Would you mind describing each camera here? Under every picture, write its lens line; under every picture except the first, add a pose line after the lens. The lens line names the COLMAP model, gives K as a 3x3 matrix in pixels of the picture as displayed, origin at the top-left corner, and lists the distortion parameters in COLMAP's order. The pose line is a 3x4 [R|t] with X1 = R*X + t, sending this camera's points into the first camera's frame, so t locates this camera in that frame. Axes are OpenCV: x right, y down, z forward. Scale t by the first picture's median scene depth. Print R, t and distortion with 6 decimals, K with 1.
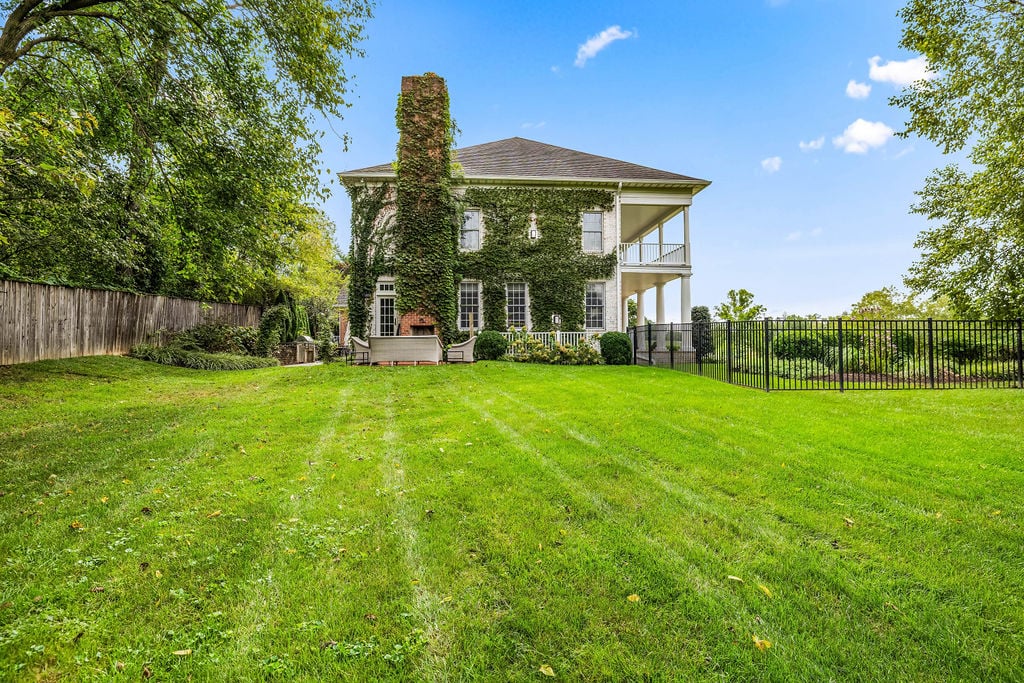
lens RADIAL K [[528.2, 0, 511.0], [0, 528.2, 338.3], [0, 0, 1]] dist [-0.001440, -0.000069]
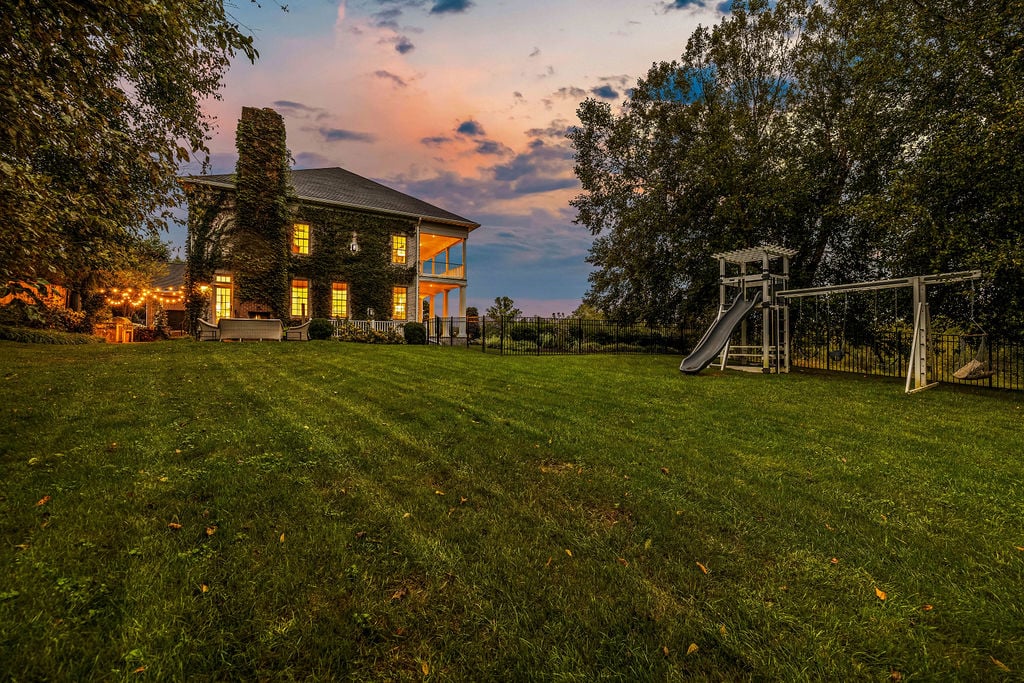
lens RADIAL K [[431.1, 0, 515.2], [0, 431.1, 338.1], [0, 0, 1]] dist [0.000778, 0.000135]
pose [[0.907589, 0.017624, 0.419490, -0.042425], [-0.024111, 0.999658, 0.010167, 0.011520], [-0.419167, -0.019341, 0.907703, -0.169282]]
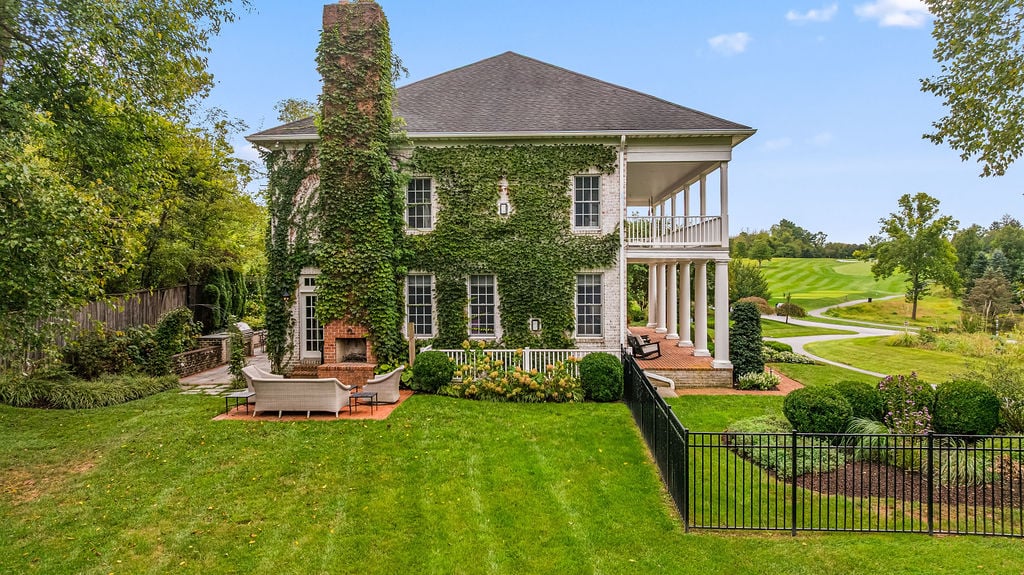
lens RADIAL K [[724.8, 0, 508.6], [0, 724.8, 283.7], [0, 0, 1]] dist [-0.020162, -0.002888]
pose [[0.991693, 0.001007, -0.128620, 0.180684], [0.004757, 0.998998, 0.044504, -0.139136], [0.128536, -0.044746, 0.990695, -0.002721]]
